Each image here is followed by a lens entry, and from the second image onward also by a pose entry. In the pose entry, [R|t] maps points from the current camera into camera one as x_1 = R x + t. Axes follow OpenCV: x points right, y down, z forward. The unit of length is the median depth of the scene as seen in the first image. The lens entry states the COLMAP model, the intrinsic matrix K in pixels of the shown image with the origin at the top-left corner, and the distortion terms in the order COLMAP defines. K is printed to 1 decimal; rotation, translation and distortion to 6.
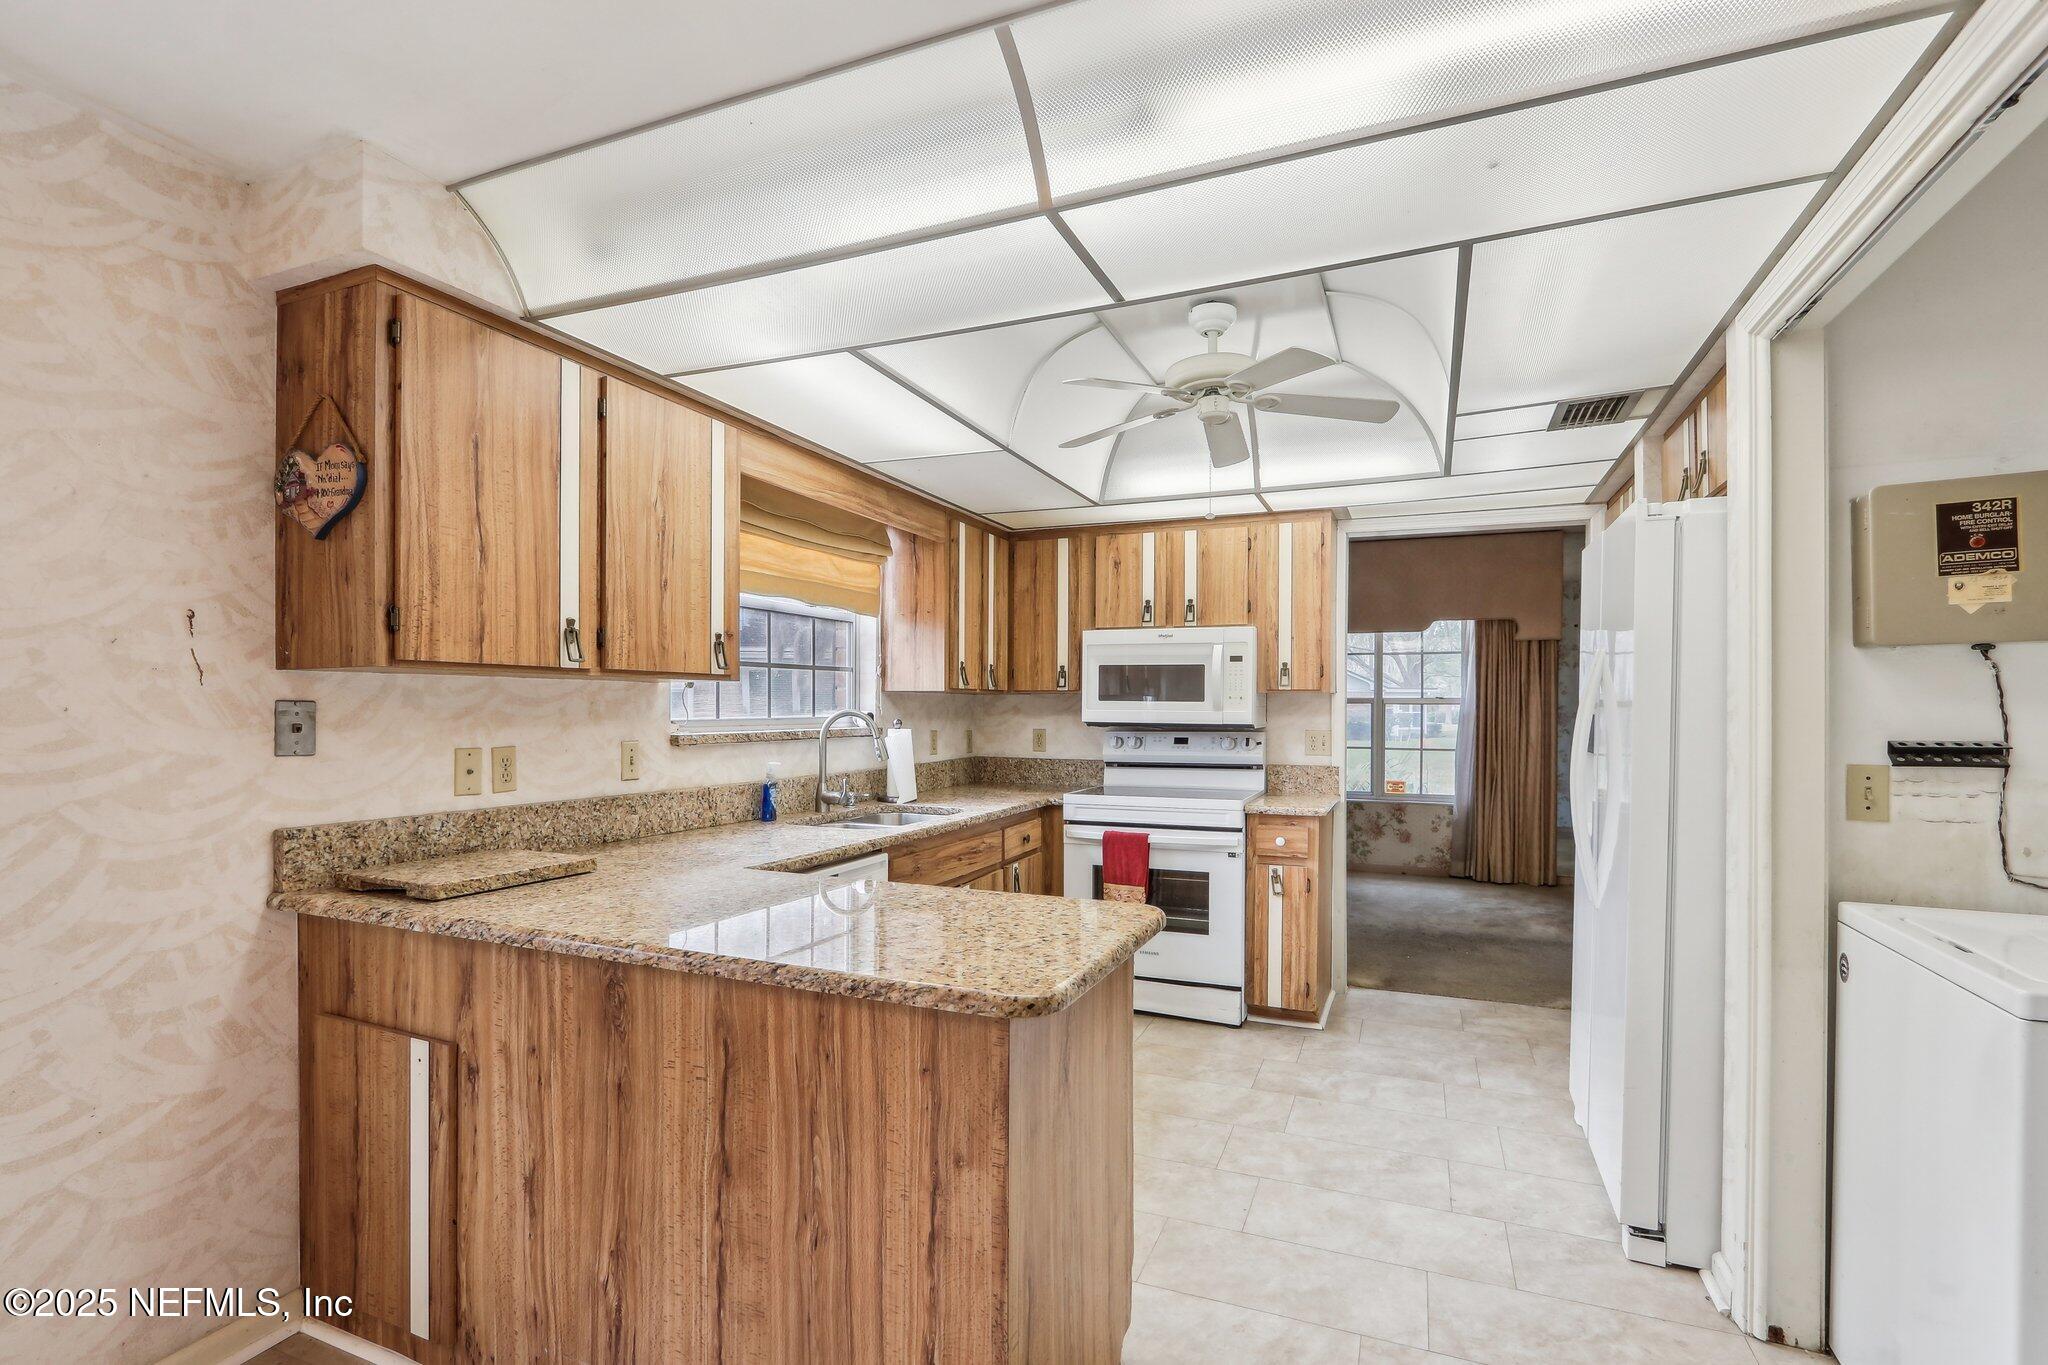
lens RADIAL K [[963.1, 0, 1001.4], [0, 963.1, 715.4], [0, 0, 1]] dist [-0.017834, 0.002654]
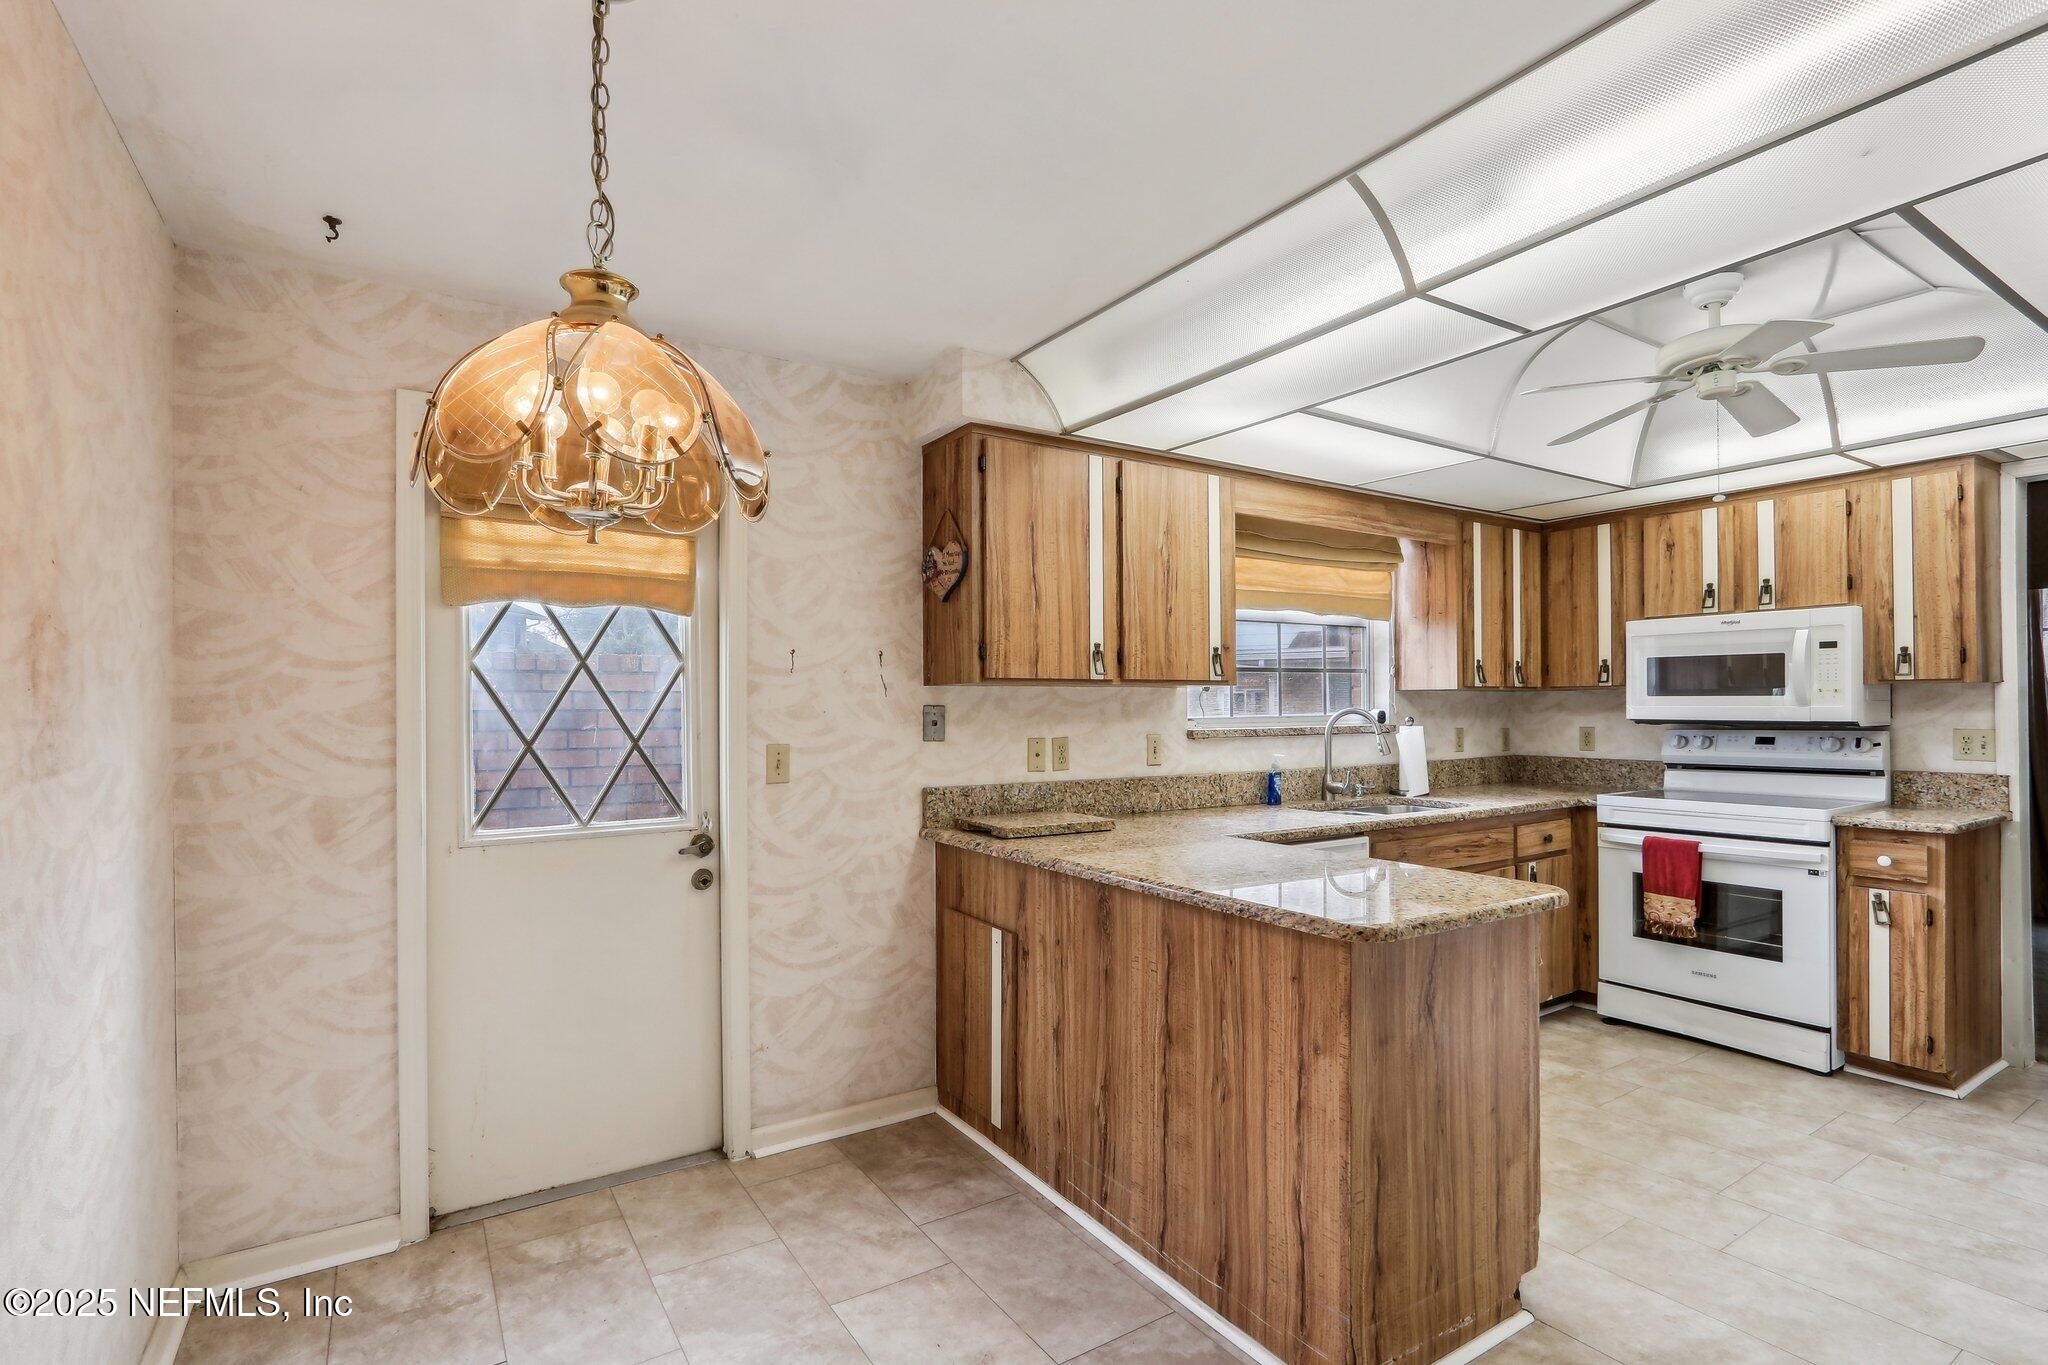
lens RADIAL K [[963.1, 0, 998.8], [0, 963.1, 703.0], [0, 0, 1]] dist [-0.017834, 0.002654]
pose [[0.822188, -0.011361, -0.569103, 0.191745], [0.004190, 0.999895, -0.013907, 0.002338], [0.569201, 0.009049, 0.822149, -0.184285]]
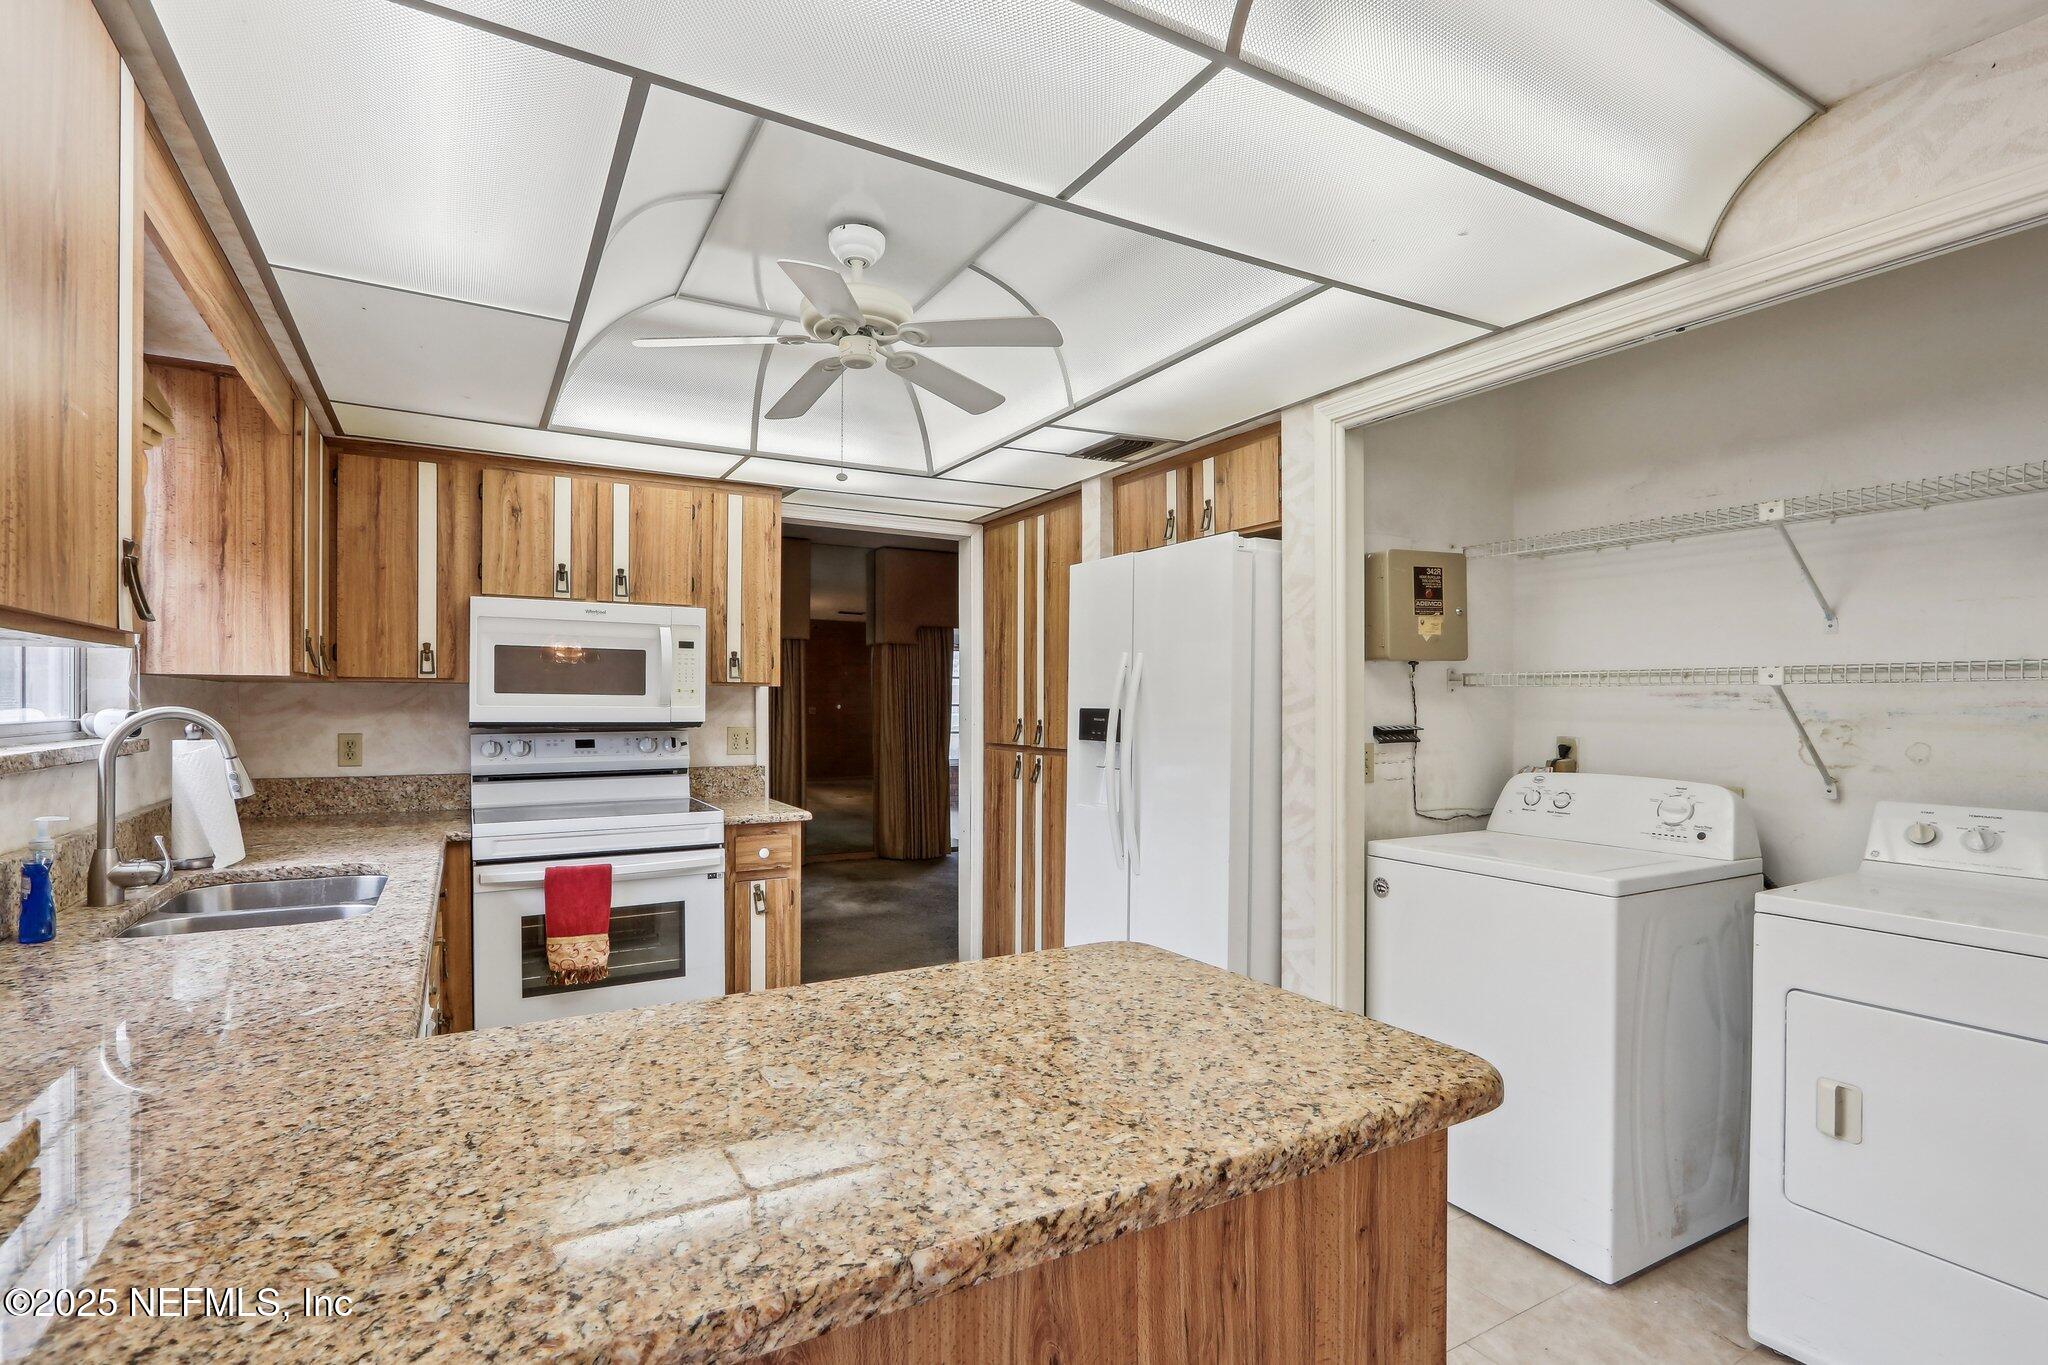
lens RADIAL K [[963.1, 0, 993.1], [0, 963.1, 709.4], [0, 0, 1]] dist [-0.017834, 0.002654]
pose [[0.604028, -0.006984, 0.796932, -0.435353], [0.006233, 0.999972, 0.004040, -0.005750], [-0.796938, 0.002527, 0.604055, 0.440098]]
